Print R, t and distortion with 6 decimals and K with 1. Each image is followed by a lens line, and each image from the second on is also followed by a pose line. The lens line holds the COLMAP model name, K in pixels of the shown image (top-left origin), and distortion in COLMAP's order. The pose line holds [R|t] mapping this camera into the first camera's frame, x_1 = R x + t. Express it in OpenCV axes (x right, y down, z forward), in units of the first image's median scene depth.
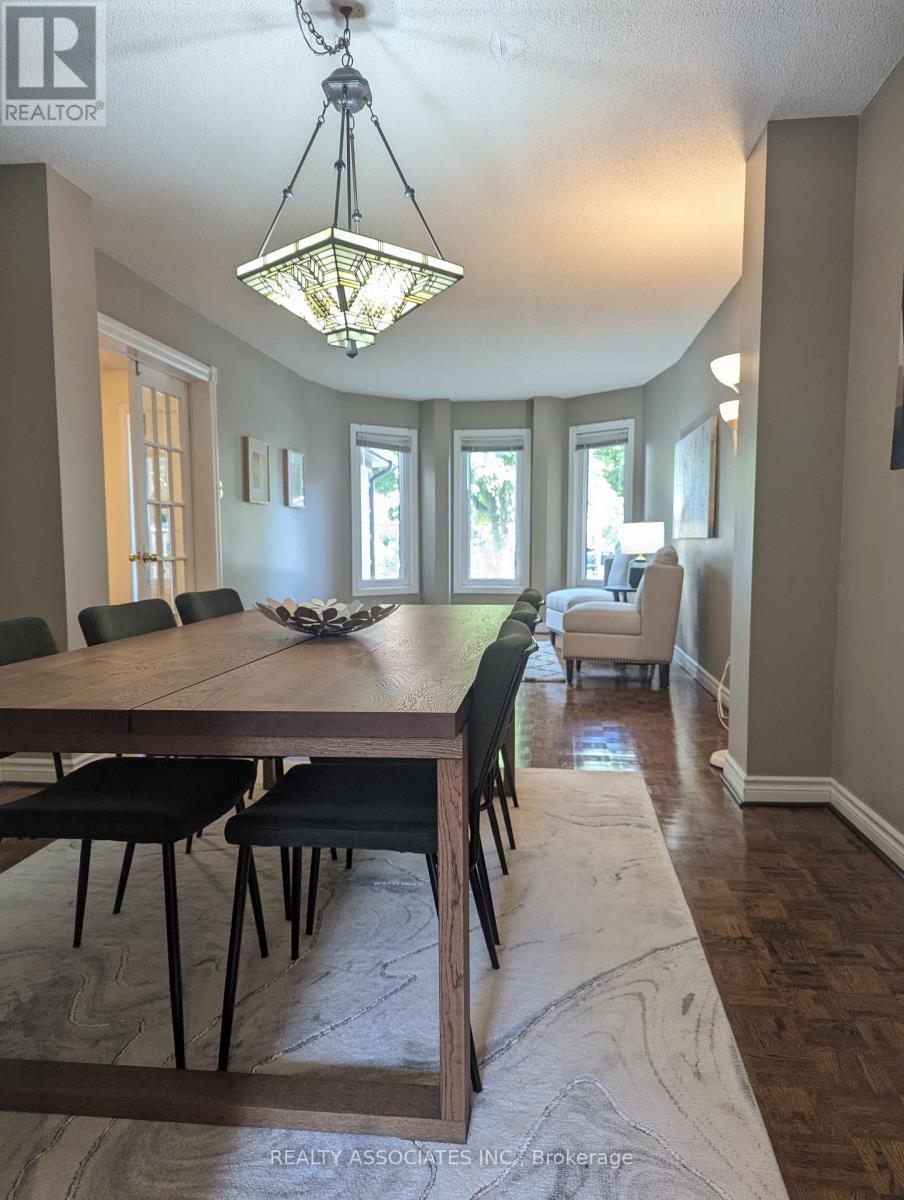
lens RADIAL K [[849.8, 0, 452.0], [0, 849.8, 600.0], [0, 0, 1]] dist [-0.002093, -0.003672]
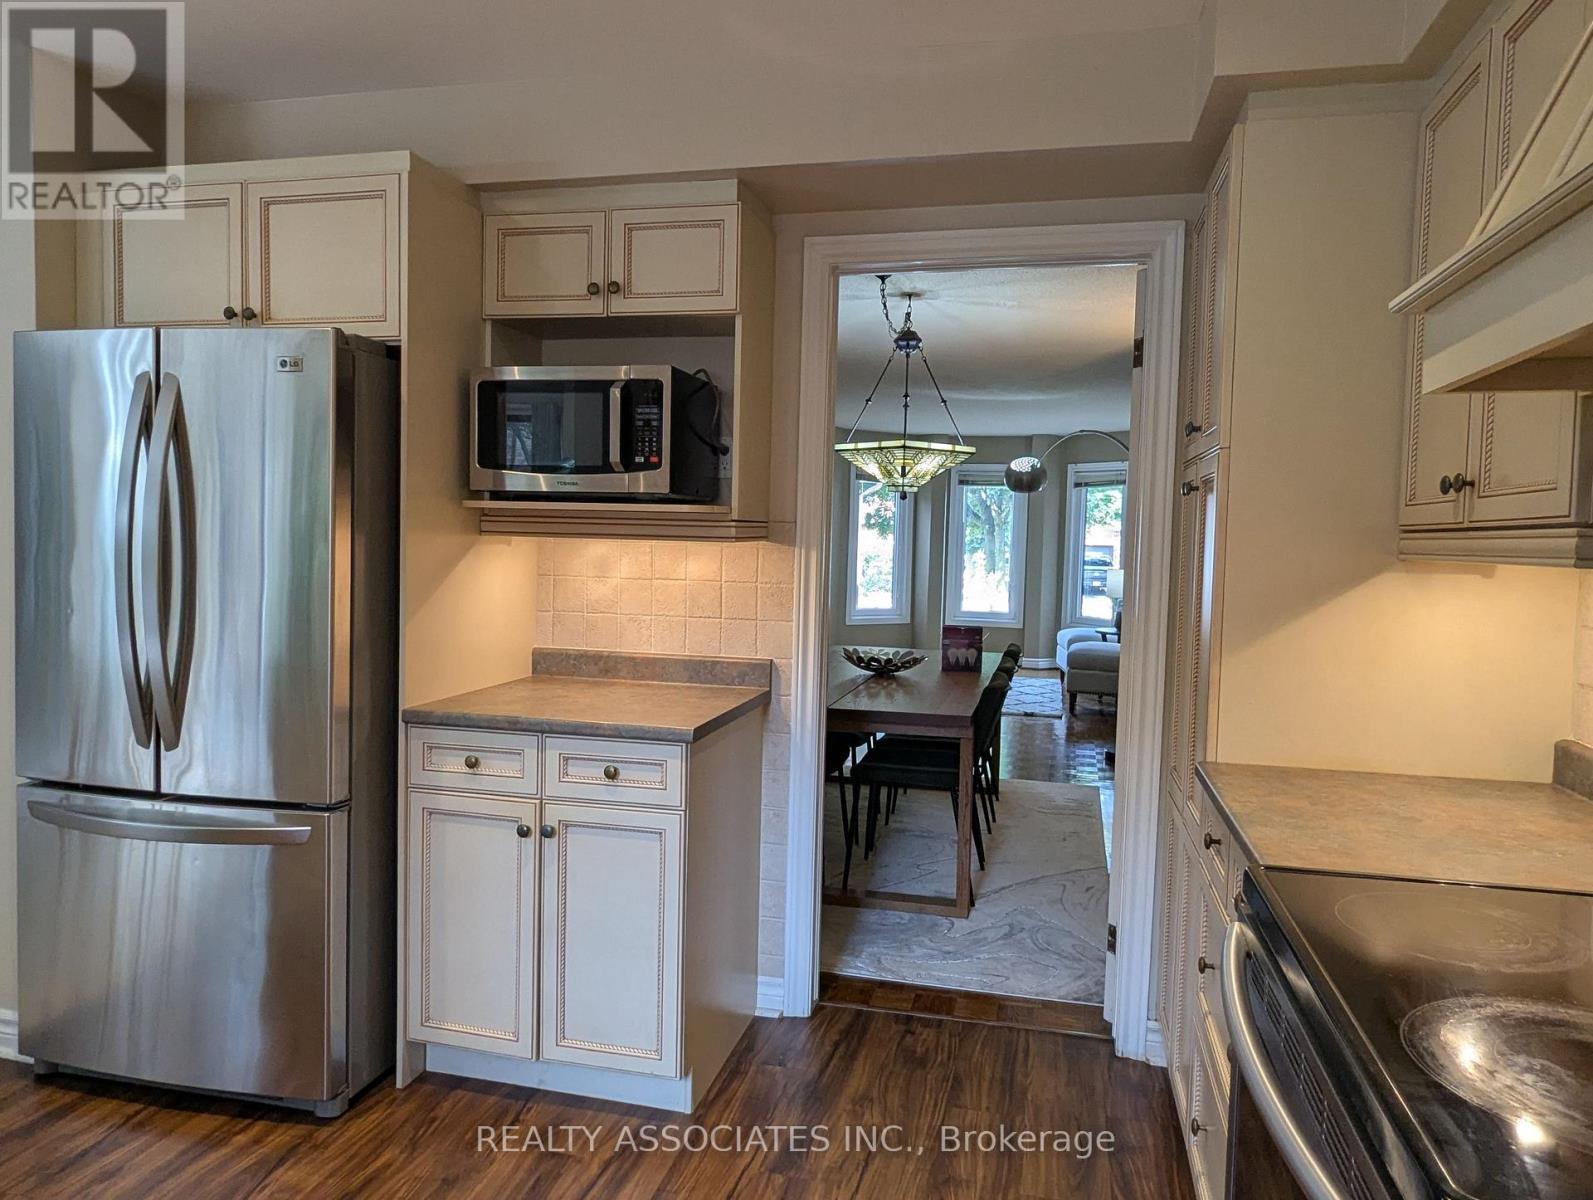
lens RADIAL K [[1128.1, 0, 799.0], [0, 1128.1, 589.9], [0, 0, 1]] dist [-0.002093, -0.003672]
pose [[0.992949, 0.034457, -0.113426, -0.069252], [-0.036311, 0.999238, -0.014318, -0.081870], [0.112846, 0.018335, 0.993443, -1.169318]]
